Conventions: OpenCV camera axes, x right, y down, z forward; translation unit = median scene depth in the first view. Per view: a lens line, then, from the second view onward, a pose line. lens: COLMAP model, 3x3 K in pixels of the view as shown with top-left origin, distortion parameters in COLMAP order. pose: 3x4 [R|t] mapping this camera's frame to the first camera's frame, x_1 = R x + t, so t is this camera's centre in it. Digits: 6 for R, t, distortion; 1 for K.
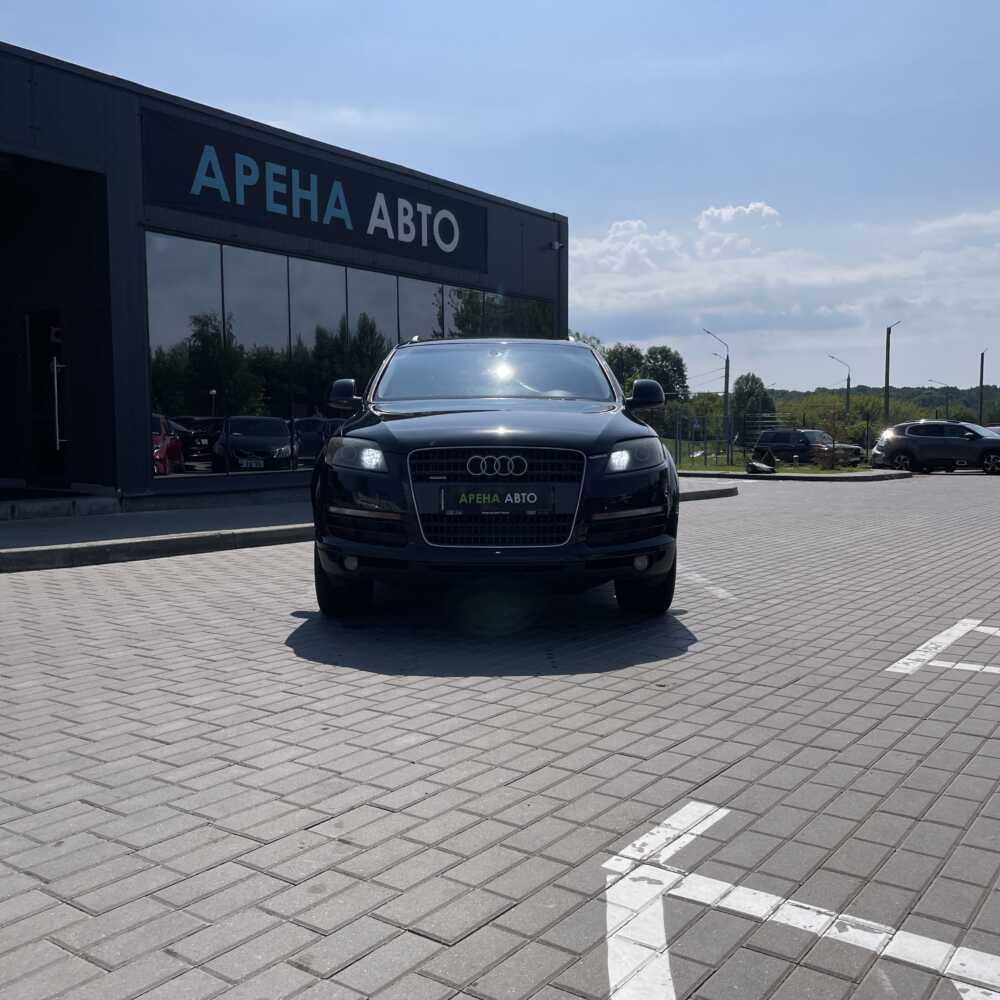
lens RADIAL K [[1016.7, 0, 507.6], [0, 1016.7, 496.3], [0, 0, 1]] dist [0.105084, -0.164547]
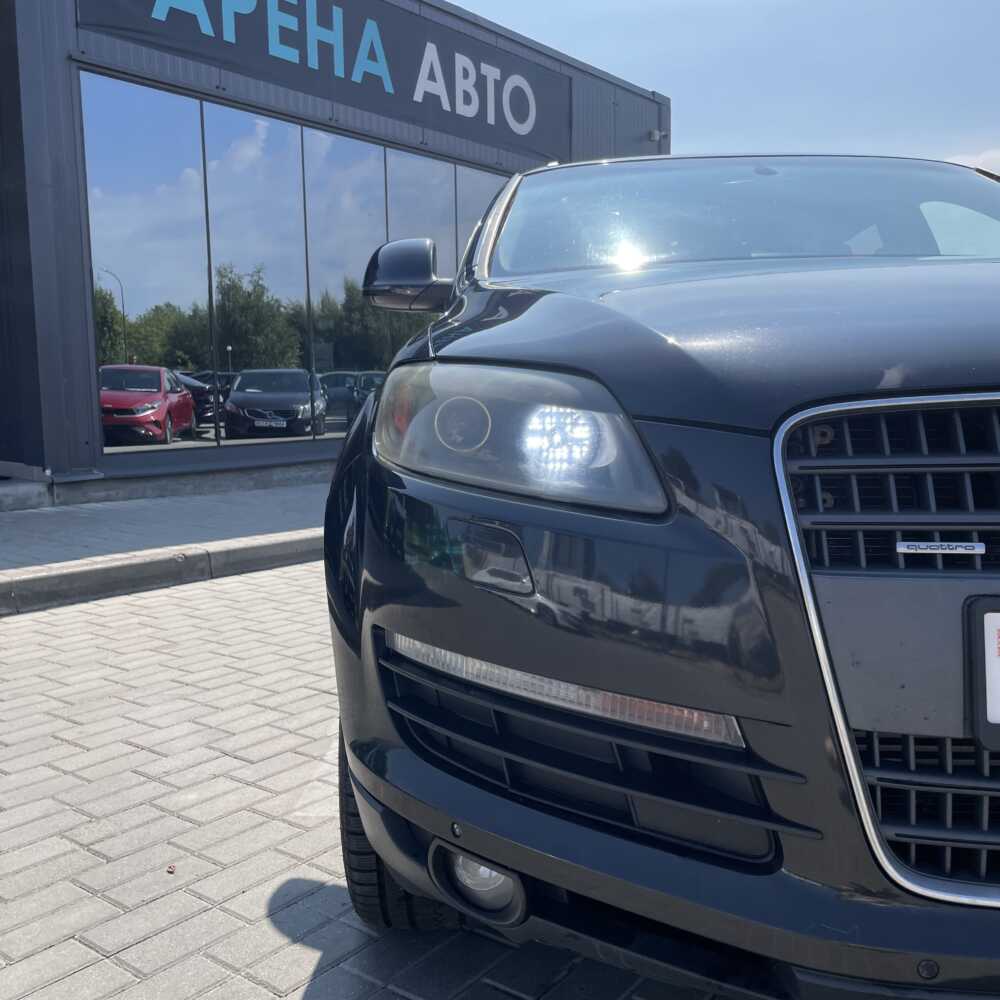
lens RADIAL K [[1016.7, 0, 507.6], [0, 1016.7, 496.3], [0, 0, 1]] dist [0.105084, -0.164547]
pose [[0.999498, -0.005732, -0.031166, -0.055636], [0.007070, 0.999050, 0.042997, -0.014305], [0.030890, -0.043196, 0.998589, 0.301848]]
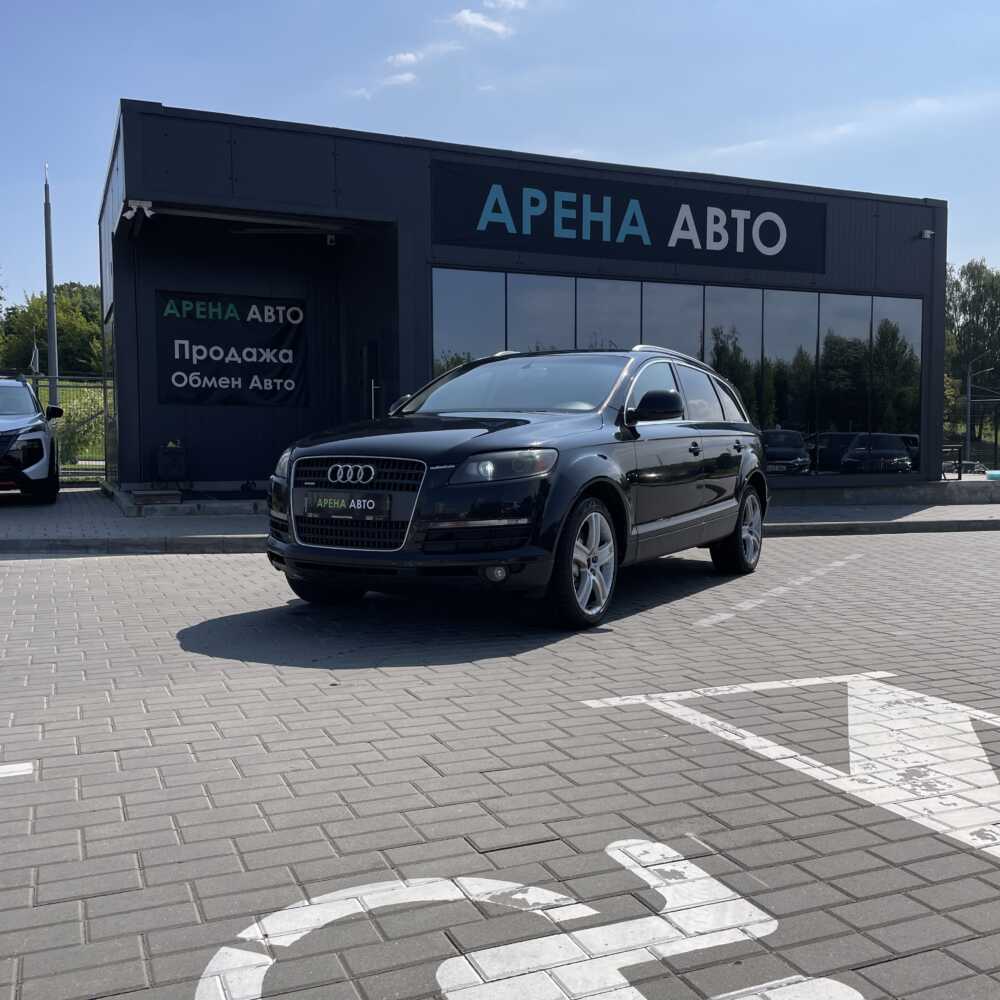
lens RADIAL K [[1016.7, 0, 507.6], [0, 1016.7, 496.3], [0, 0, 1]] dist [0.105084, -0.164547]
pose [[0.865431, 0.026202, -0.500343, 0.256670], [-0.031656, 0.999496, -0.002414, -0.003242], [0.500027, 0.017928, 0.865824, 0.054701]]
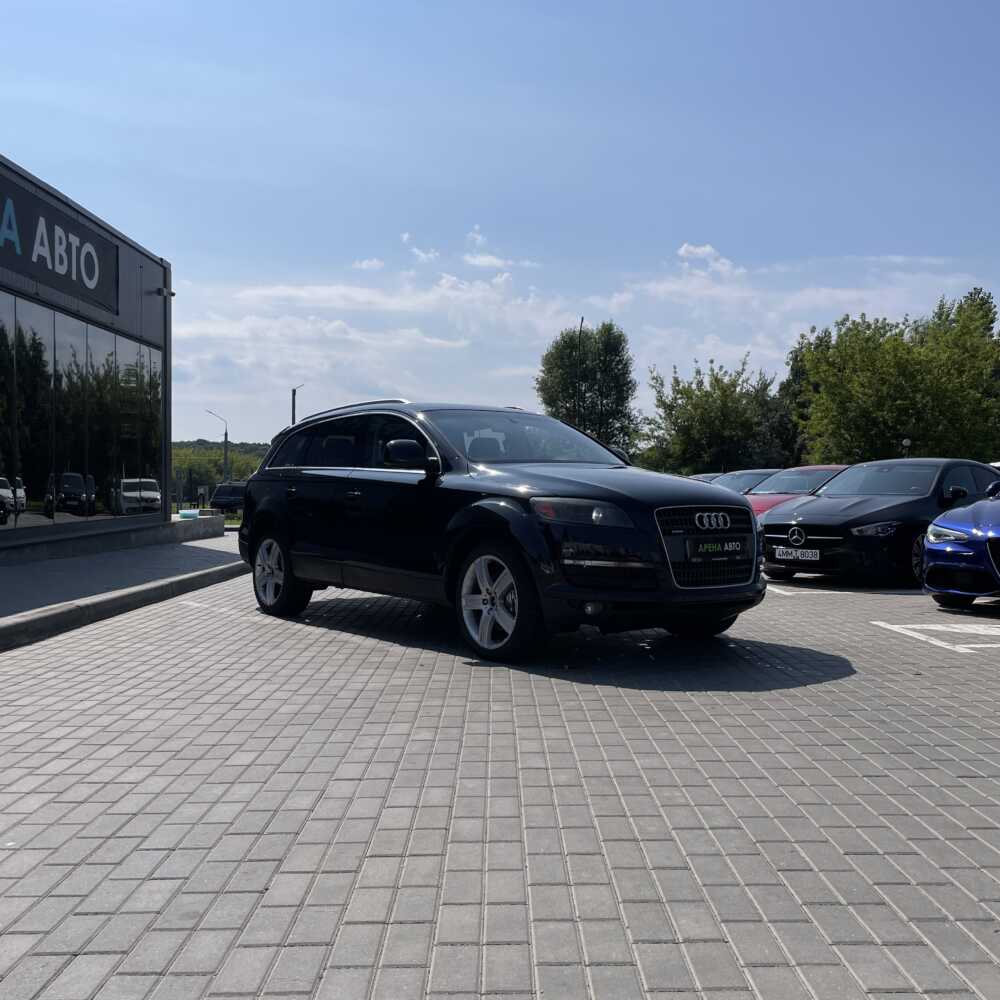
lens RADIAL K [[1017.5, 0, 493.4], [0, 1017.5, 511.2], [0, 0, 1]] dist [0.109607, -0.193711]
pose [[0.816683, -0.007060, 0.577043, -0.354102], [0.028028, 0.999230, -0.027442, -0.005771], [-0.576405, 0.038584, 0.816253, 0.056014]]
